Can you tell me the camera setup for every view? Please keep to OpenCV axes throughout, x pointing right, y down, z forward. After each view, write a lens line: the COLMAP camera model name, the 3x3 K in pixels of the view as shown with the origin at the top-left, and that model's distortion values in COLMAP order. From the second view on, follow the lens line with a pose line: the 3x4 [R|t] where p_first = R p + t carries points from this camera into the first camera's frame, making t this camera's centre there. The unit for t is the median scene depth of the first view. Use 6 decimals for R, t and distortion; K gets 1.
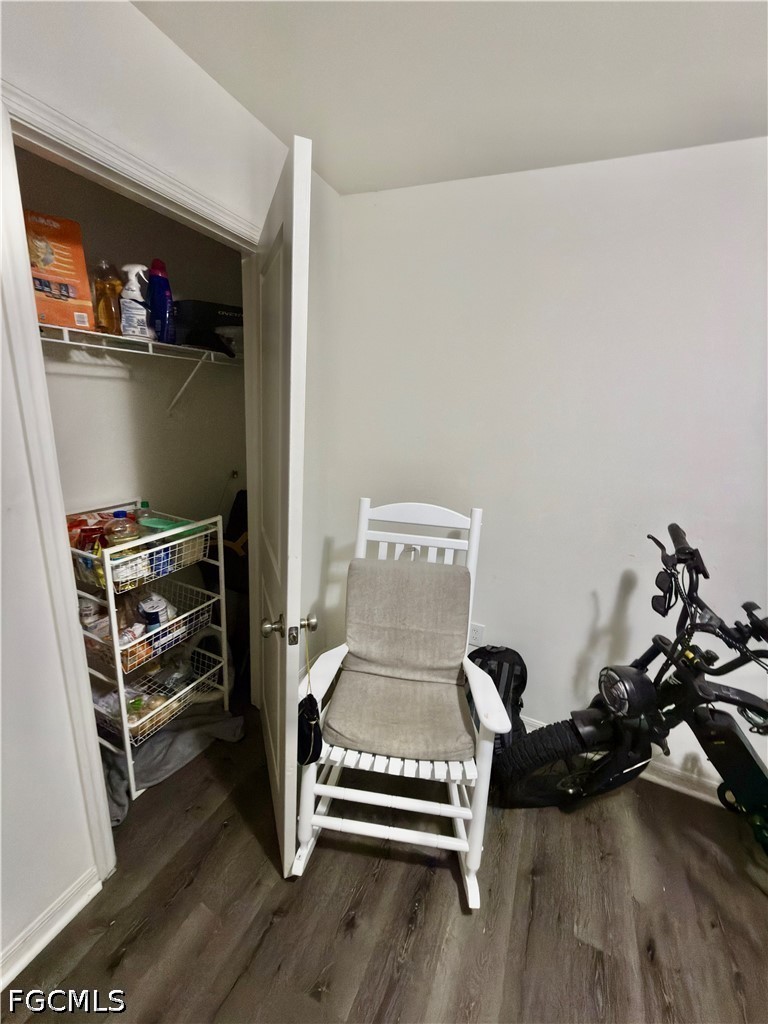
lens RADIAL K [[408.2, 0, 384.0], [0, 408.2, 512.0], [0, 0, 1]] dist [0.001738, 0.000011]
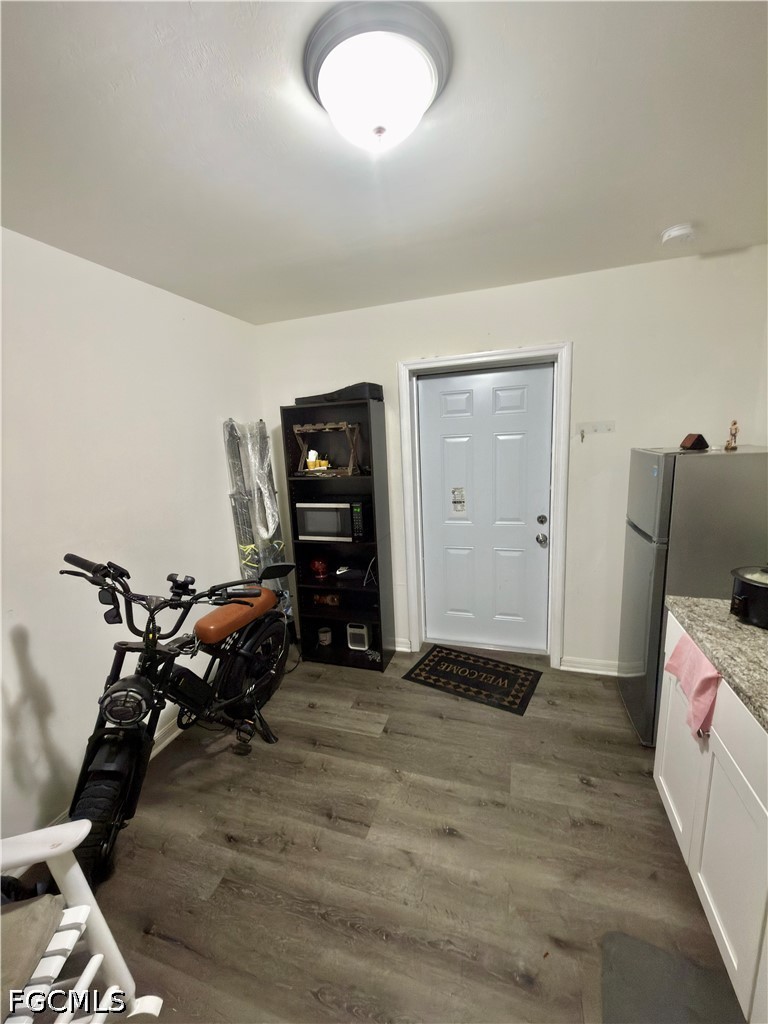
lens RADIAL K [[408.2, 0, 384.0], [0, 408.2, 512.0], [0, 0, 1]] dist [0.001738, 0.000011]
pose [[-0.104807, -0.247933, 0.963091, -0.418562], [0.312167, 0.911277, 0.268565, -0.107011], [-0.944229, 0.328792, -0.018112, 0.193350]]
